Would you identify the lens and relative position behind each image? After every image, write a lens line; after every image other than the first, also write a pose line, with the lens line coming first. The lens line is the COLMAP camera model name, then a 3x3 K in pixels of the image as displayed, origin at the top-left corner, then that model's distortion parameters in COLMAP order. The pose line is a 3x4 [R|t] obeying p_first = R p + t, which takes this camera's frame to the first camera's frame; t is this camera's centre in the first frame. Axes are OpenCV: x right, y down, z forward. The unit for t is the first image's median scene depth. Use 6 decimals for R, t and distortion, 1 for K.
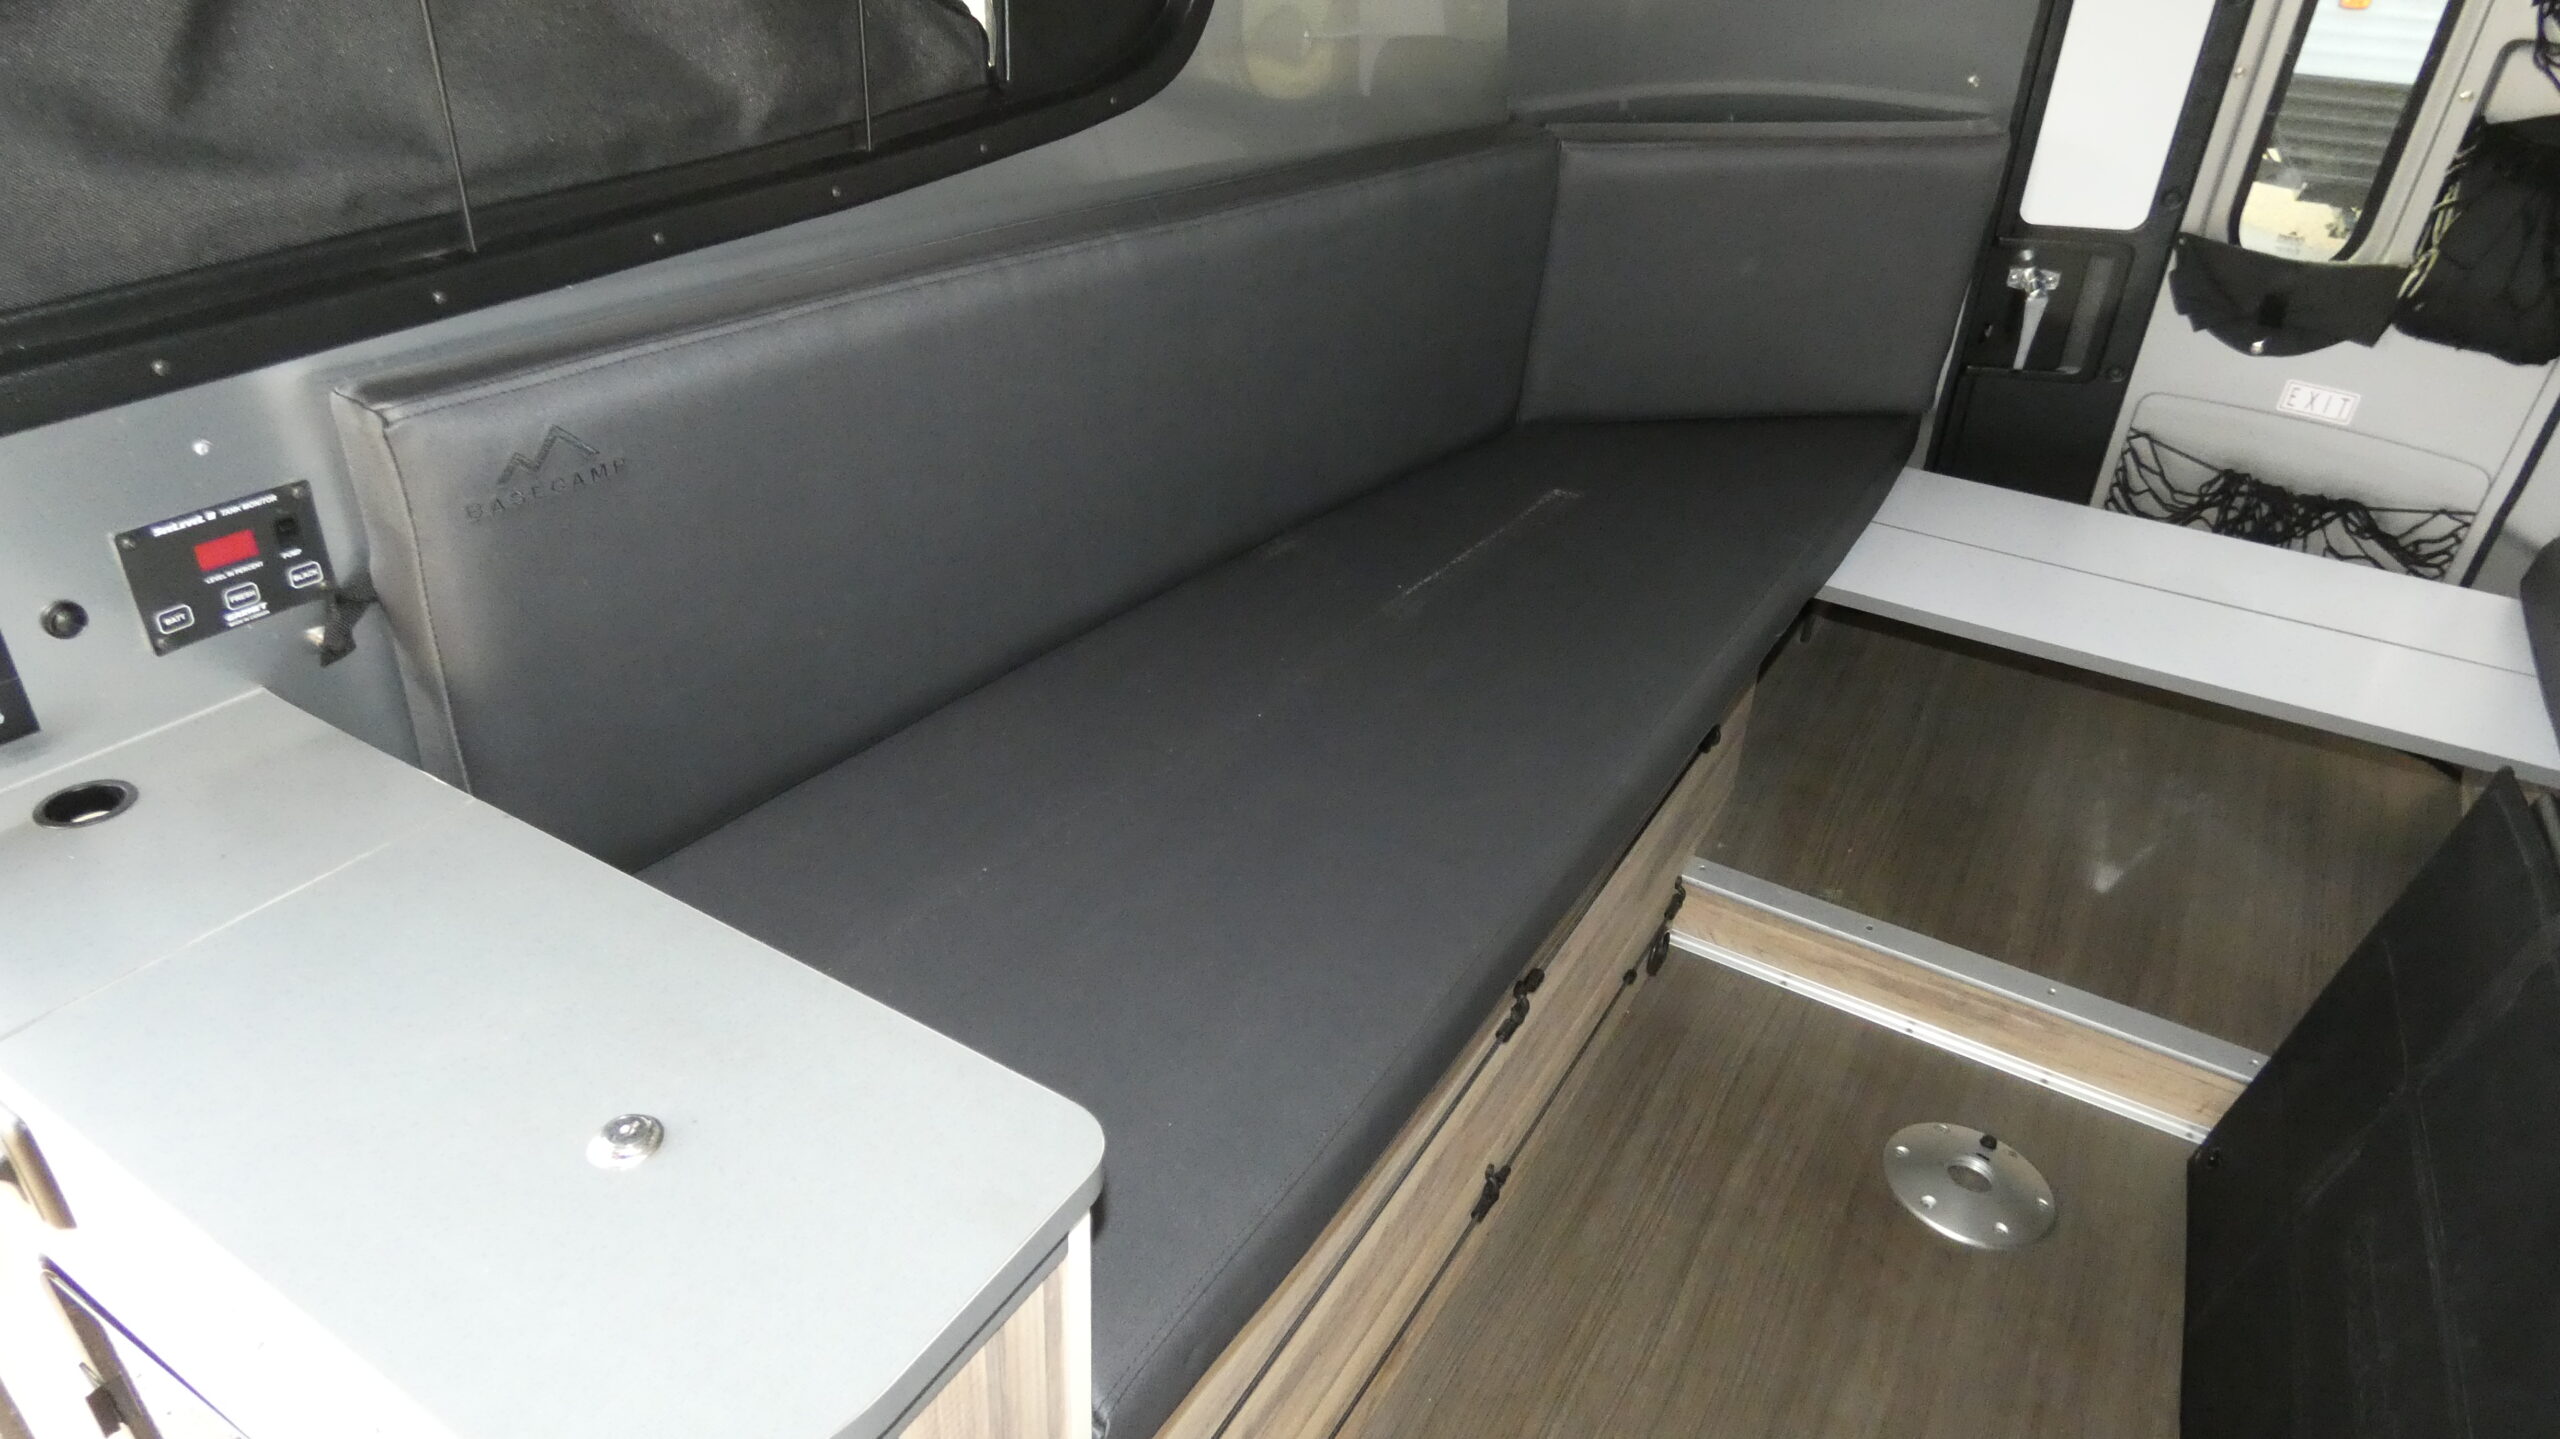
lens RADIAL K [[1544.7, 0, 1268.5], [0, 1544.7, 715.4], [0, 0, 1]] dist [0.000420, -0.002021]
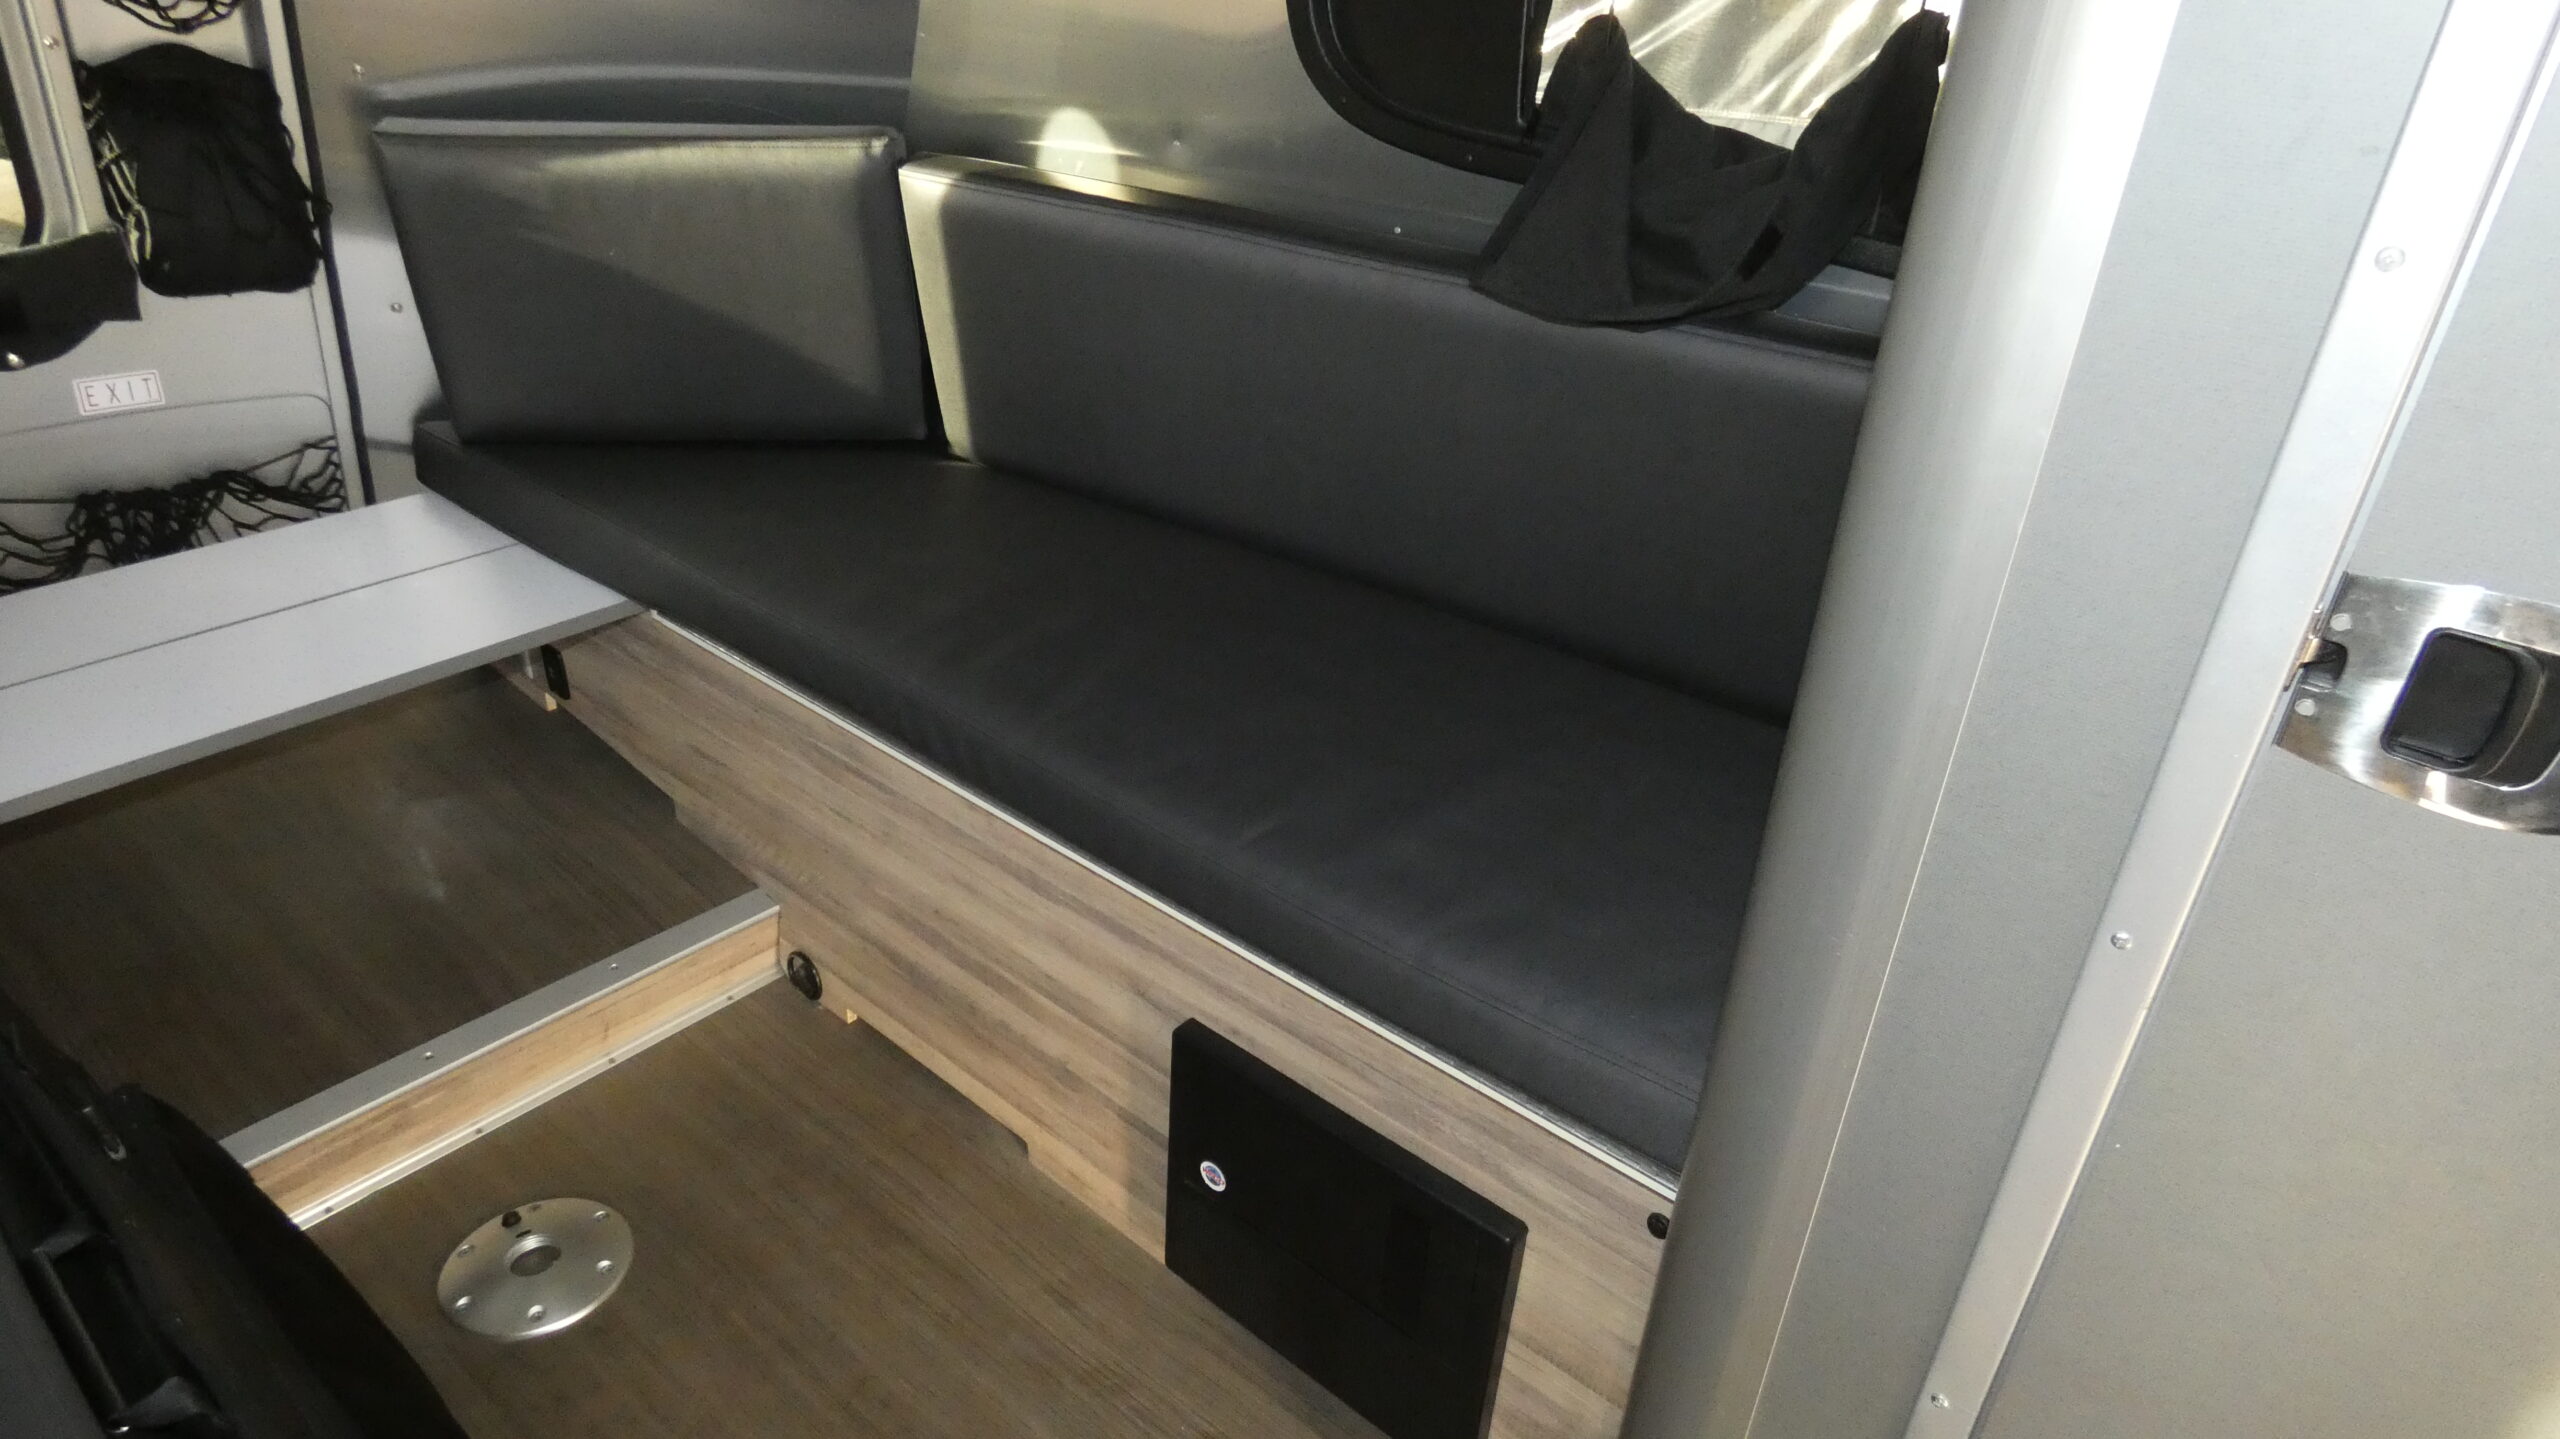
lens RADIAL K [[1544.7, 0, 1274.3], [0, 1544.7, 713.9], [0, 0, 1]] dist [0.000420, -0.002021]
pose [[0.158884, -0.509849, 0.845465, -0.070672], [0.467445, 0.793127, 0.390442, -0.091655], [-0.869627, 0.333173, 0.364341, 0.150066]]
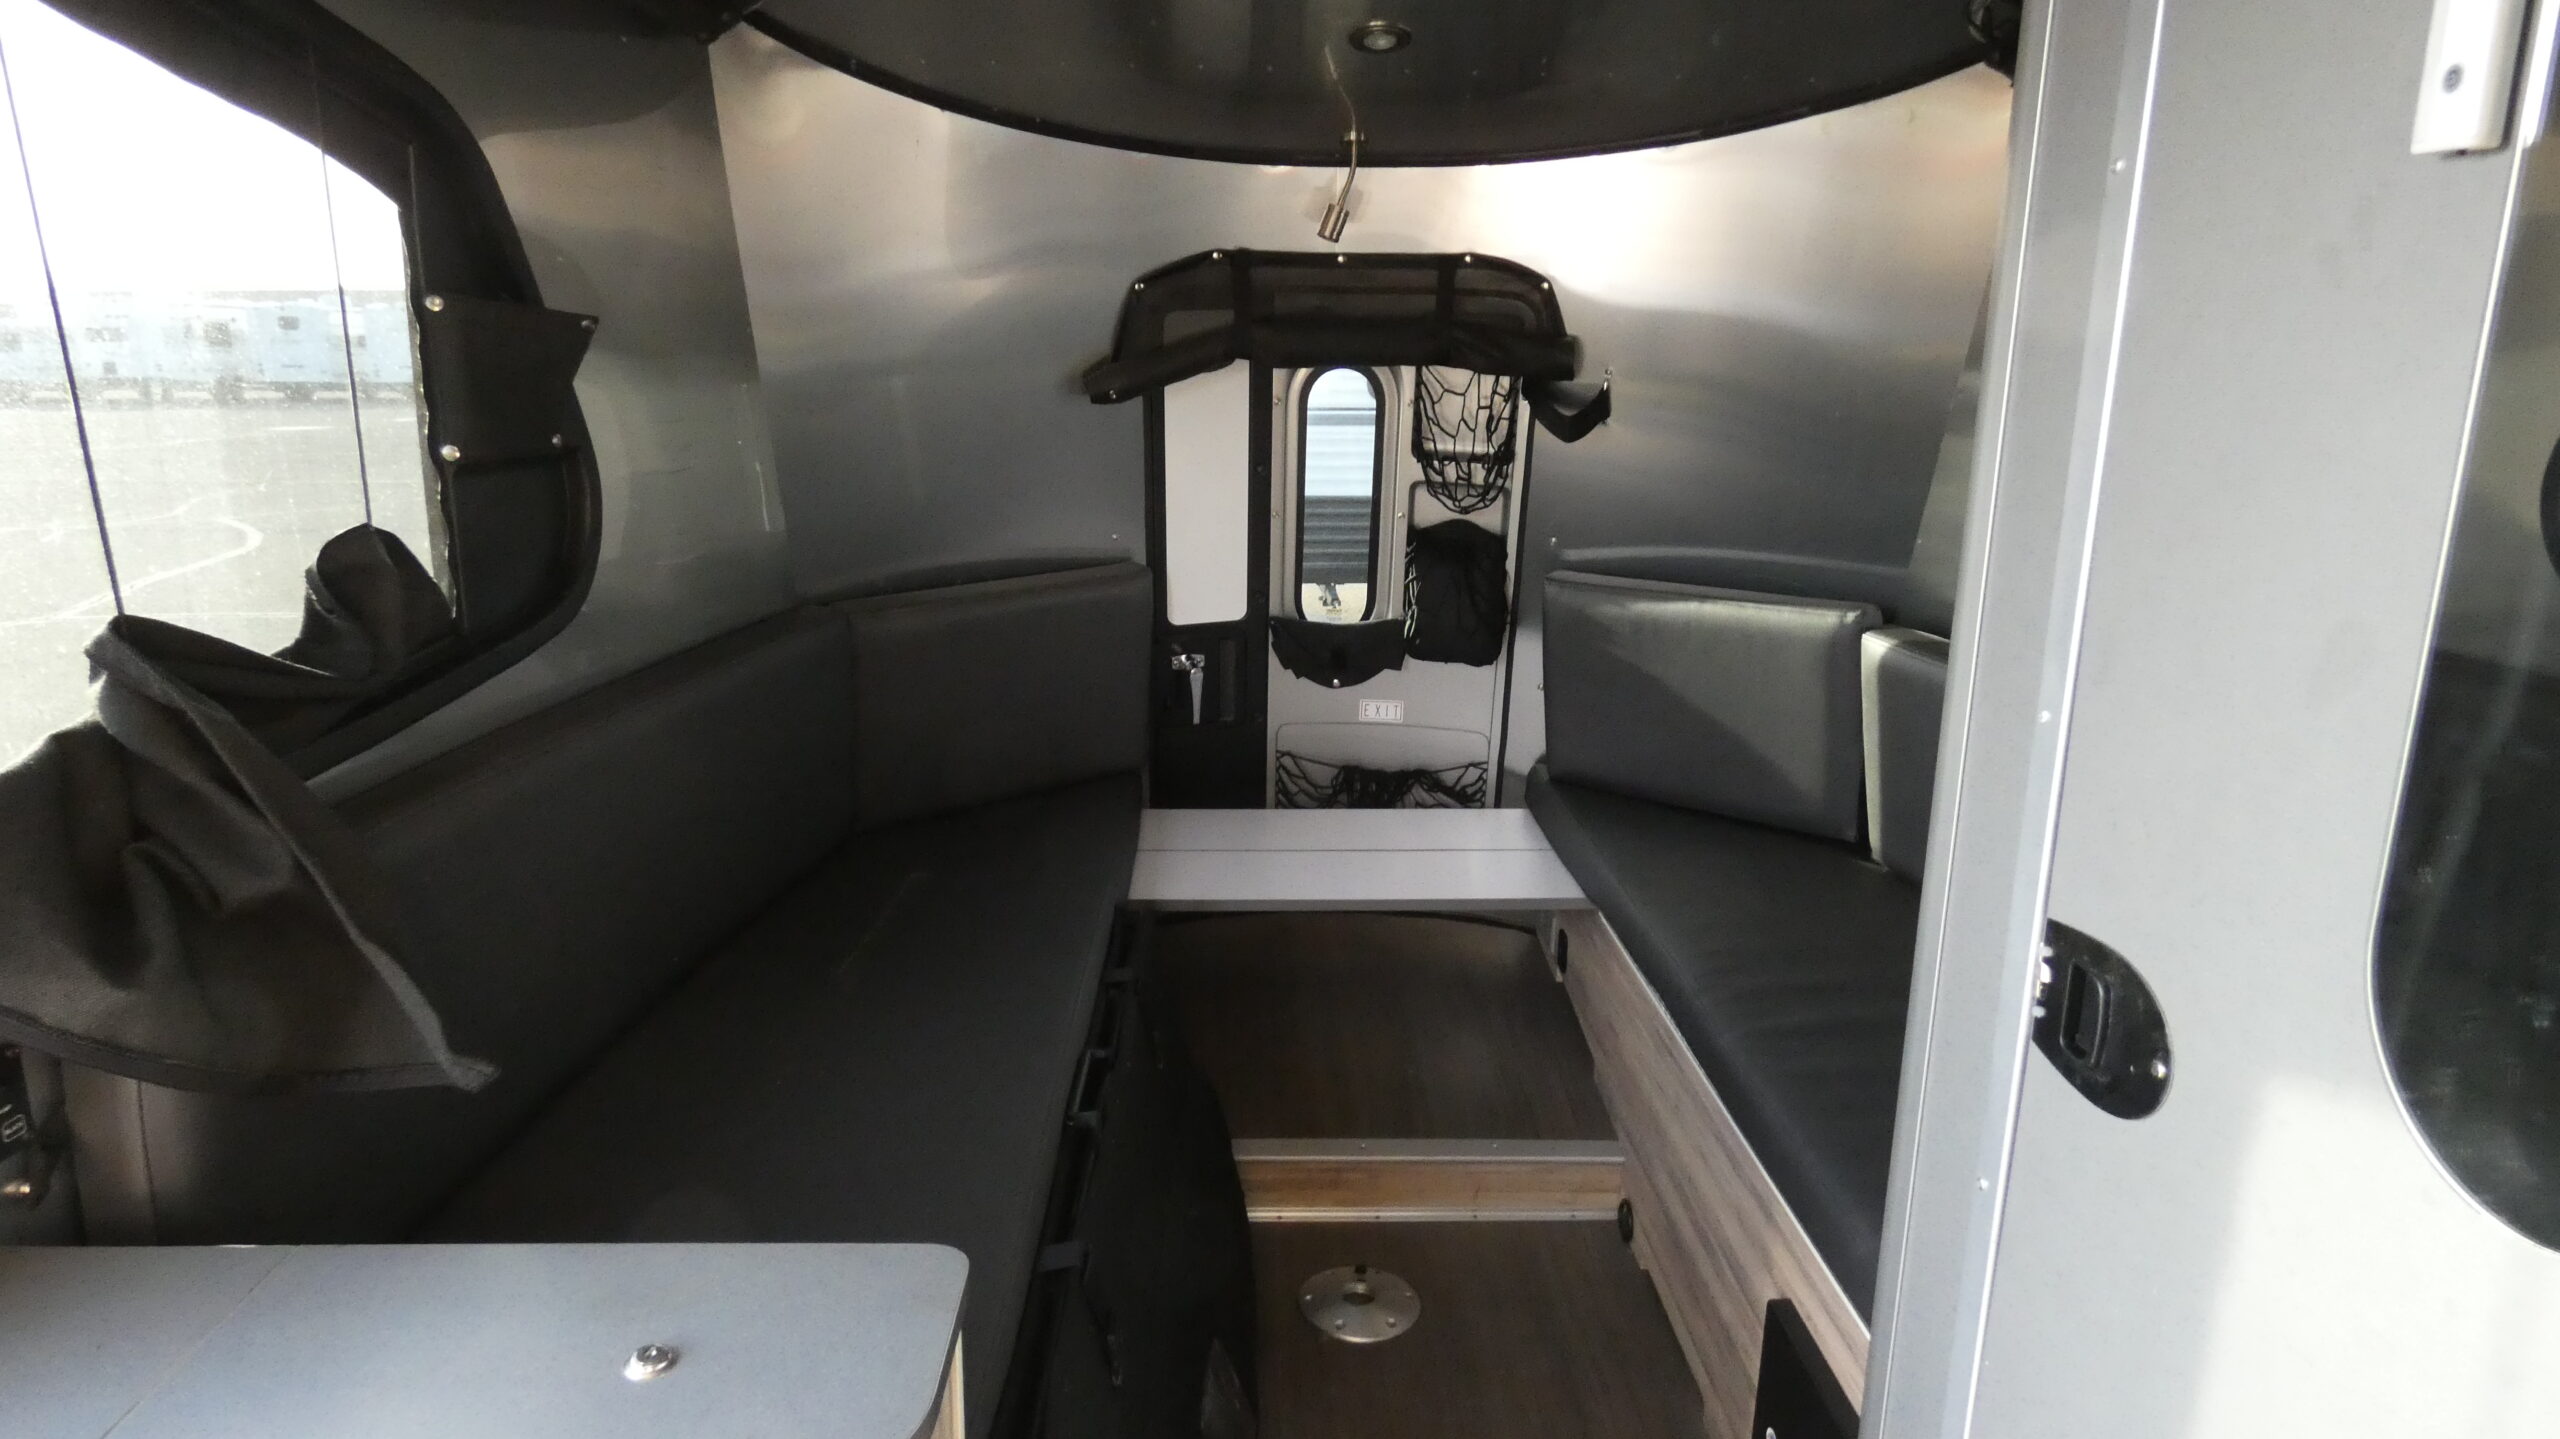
lens RADIAL K [[1544.7, 0, 1276.5], [0, 1544.7, 720.2], [0, 0, 1]] dist [0.000420, -0.002021]
pose [[0.838895, -0.164818, 0.518739, -0.176584], [0.297617, 0.936858, -0.183634, 0.048337], [-0.455719, 0.308436, 0.834978, -0.190920]]
